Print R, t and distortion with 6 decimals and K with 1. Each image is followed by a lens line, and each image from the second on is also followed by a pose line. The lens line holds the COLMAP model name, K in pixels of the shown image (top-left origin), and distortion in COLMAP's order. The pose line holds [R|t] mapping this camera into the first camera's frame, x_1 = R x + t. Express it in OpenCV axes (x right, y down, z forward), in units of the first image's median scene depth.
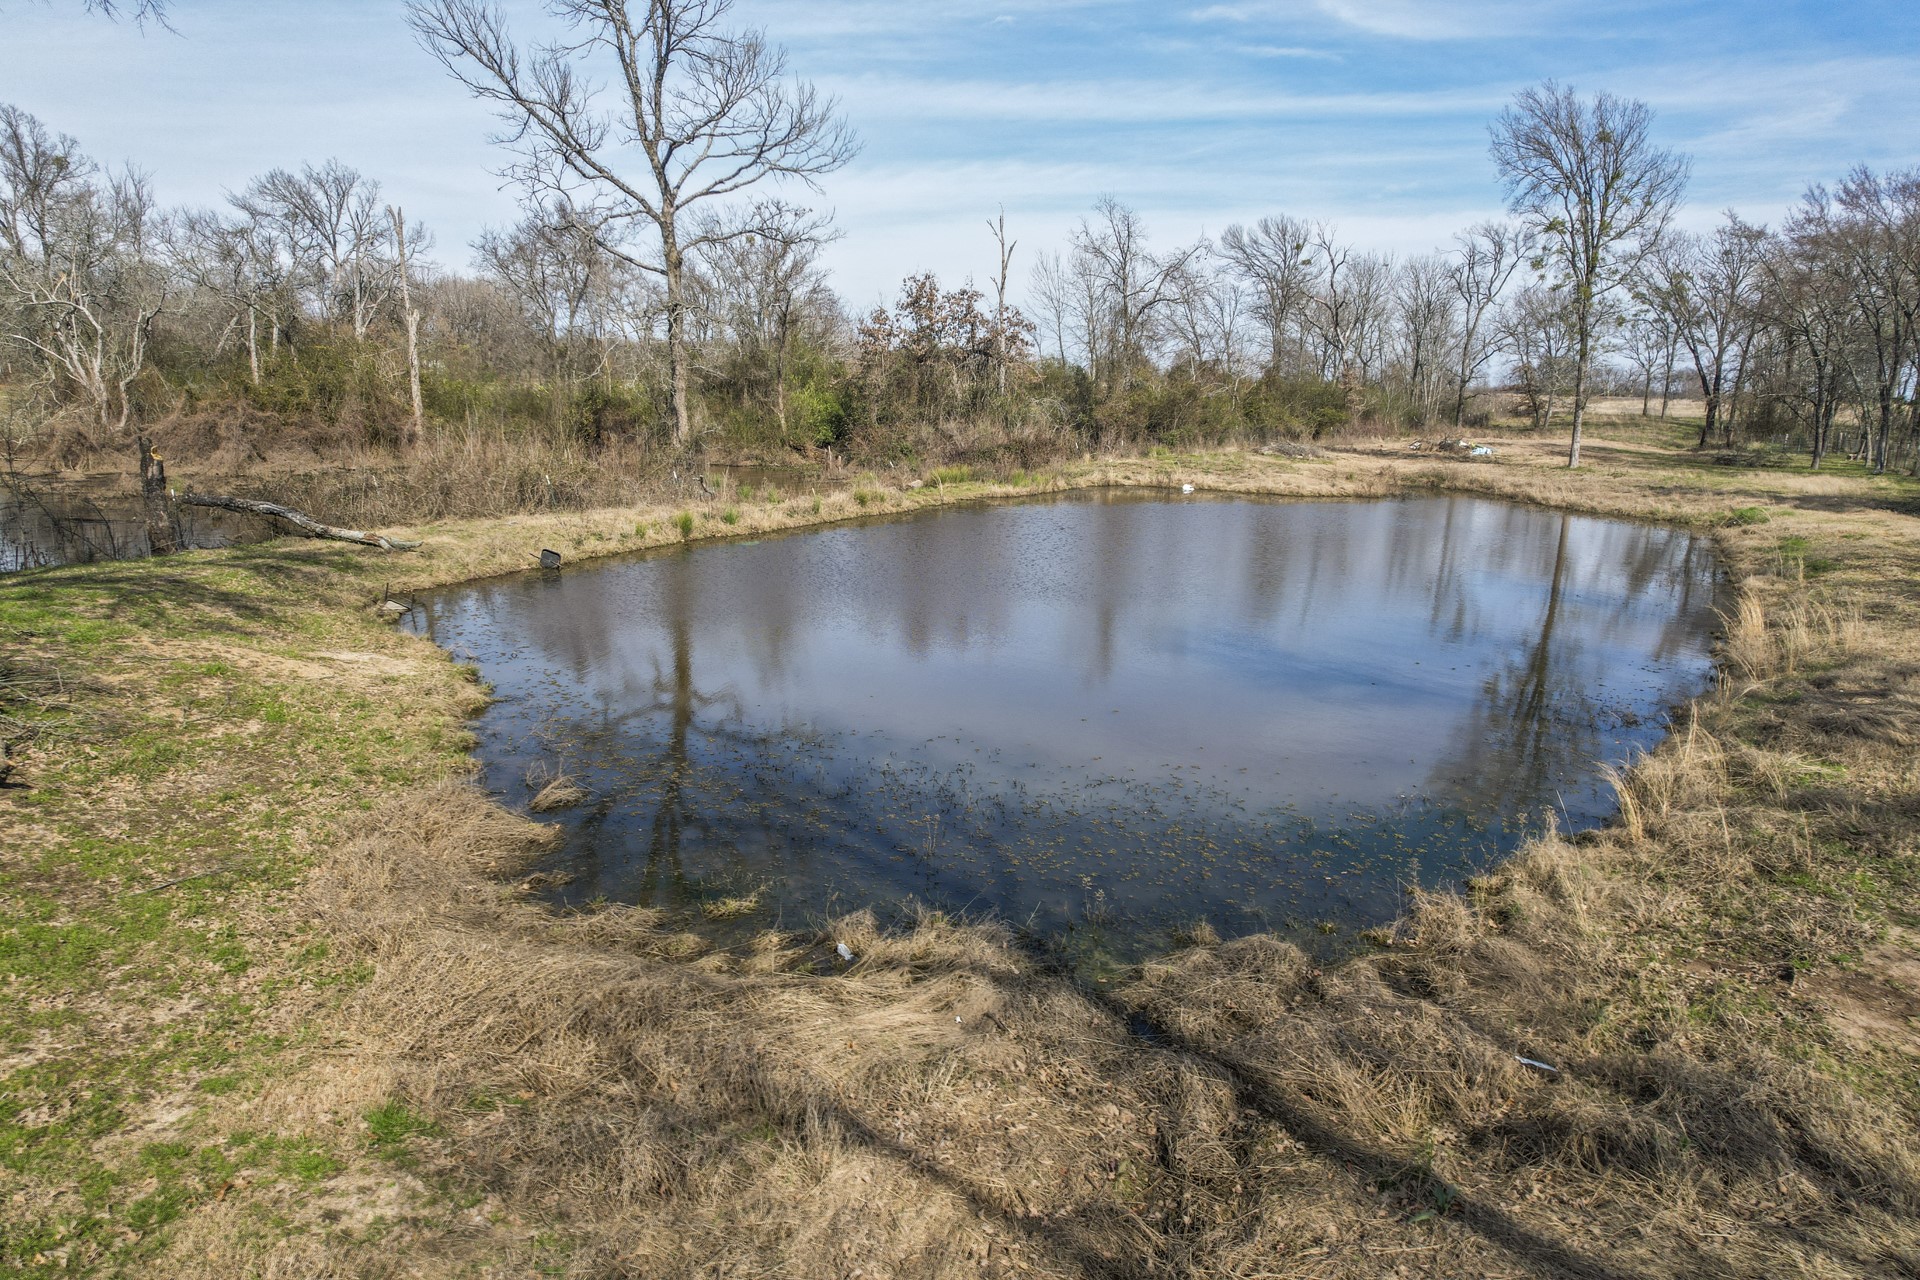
lens RADIAL K [[1219.8, 0, 960.0], [0, 1219.8, 640.0], [0, 0, 1]] dist [-0.069589, 0.064246]
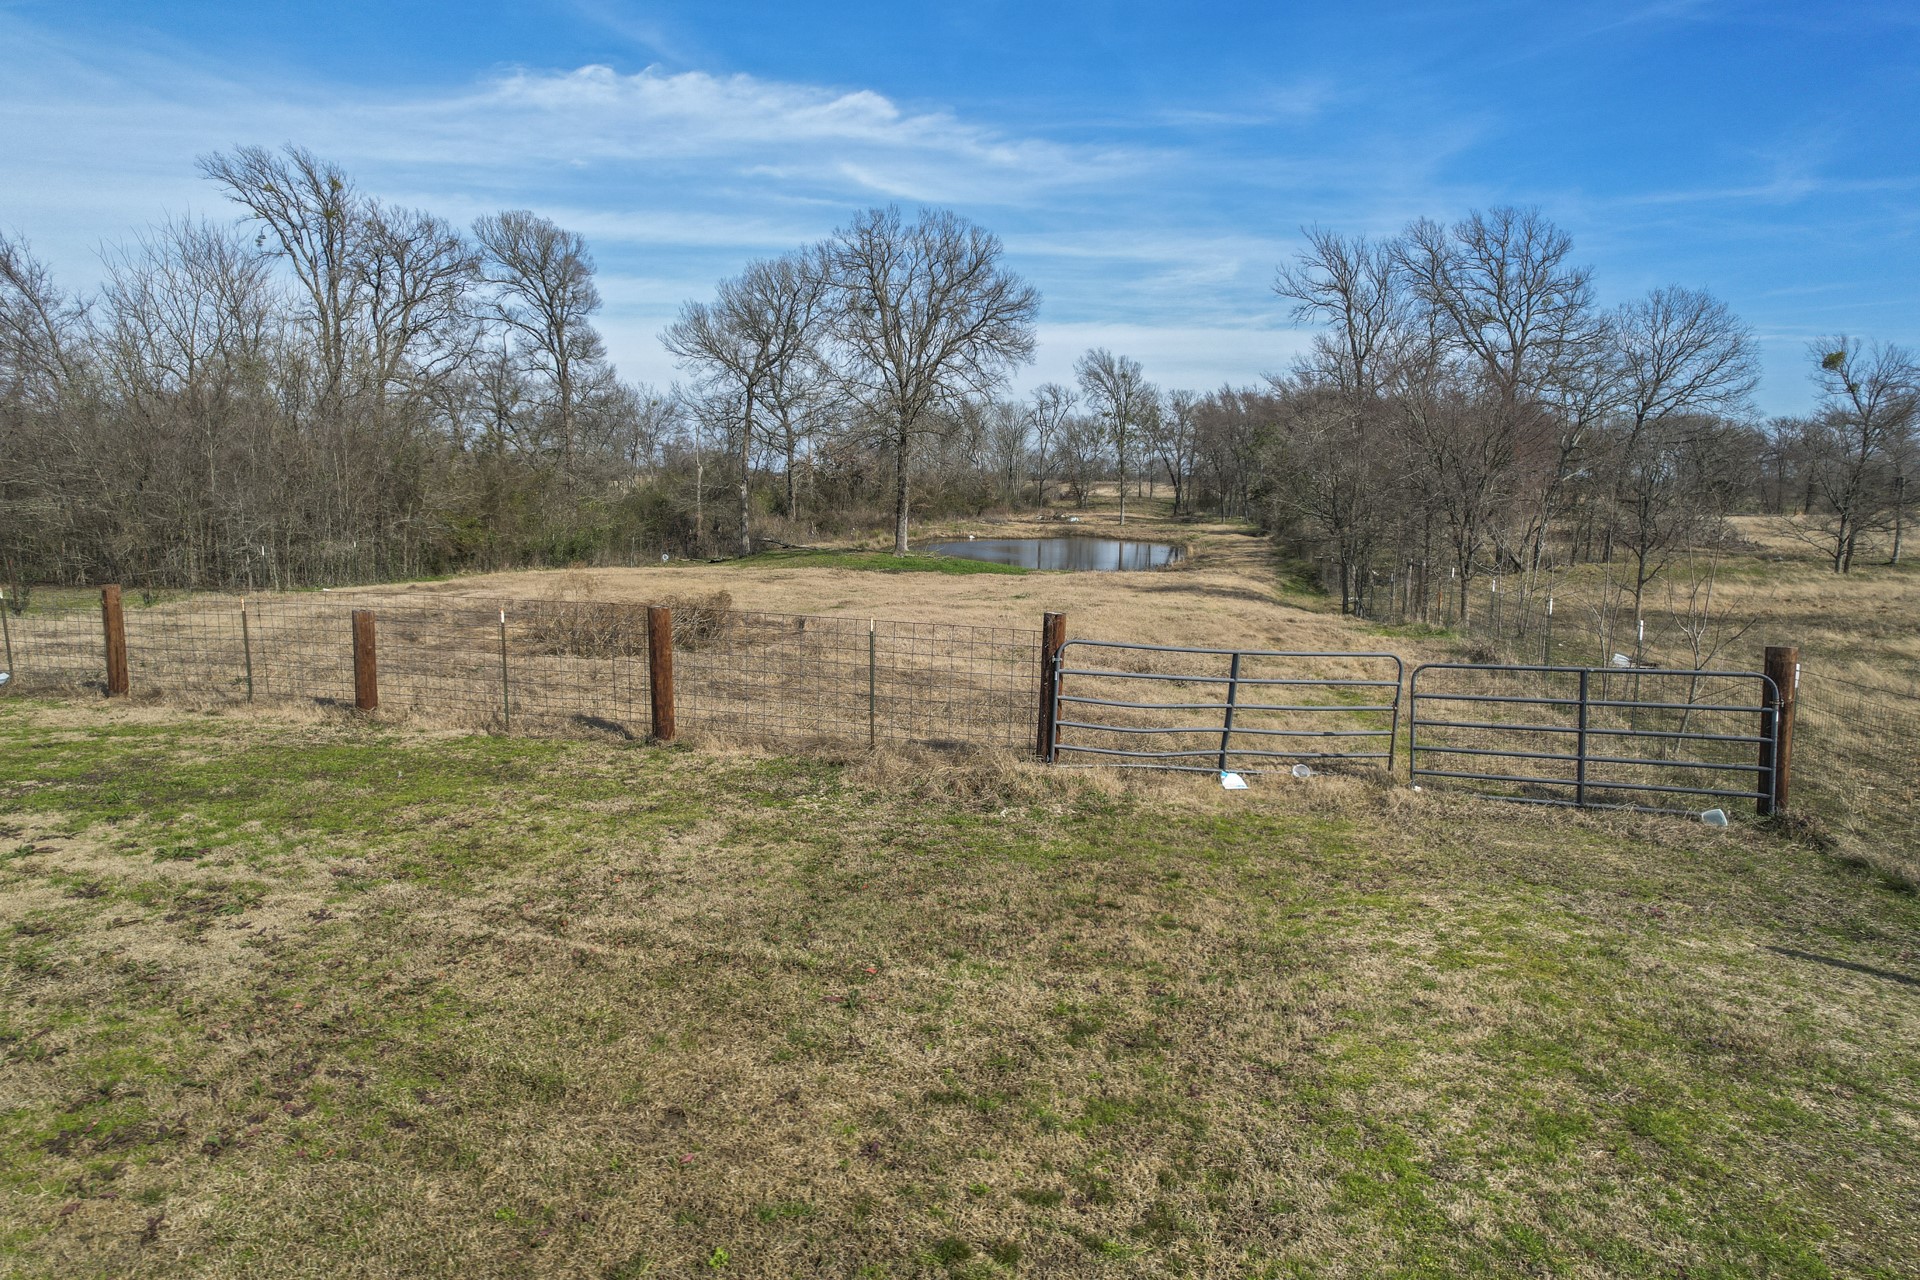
lens RADIAL K [[1243.6, 0, 966.3], [0, 1243.6, 680.4], [0, 0, 1]] dist [-0.062295, 0.053773]
pose [[0.926923, -0.073972, 0.367888, -0.422631], [0.089962, 0.995593, -0.026482, 0.121368], [-0.364308, 0.057643, 0.929493, -0.679246]]
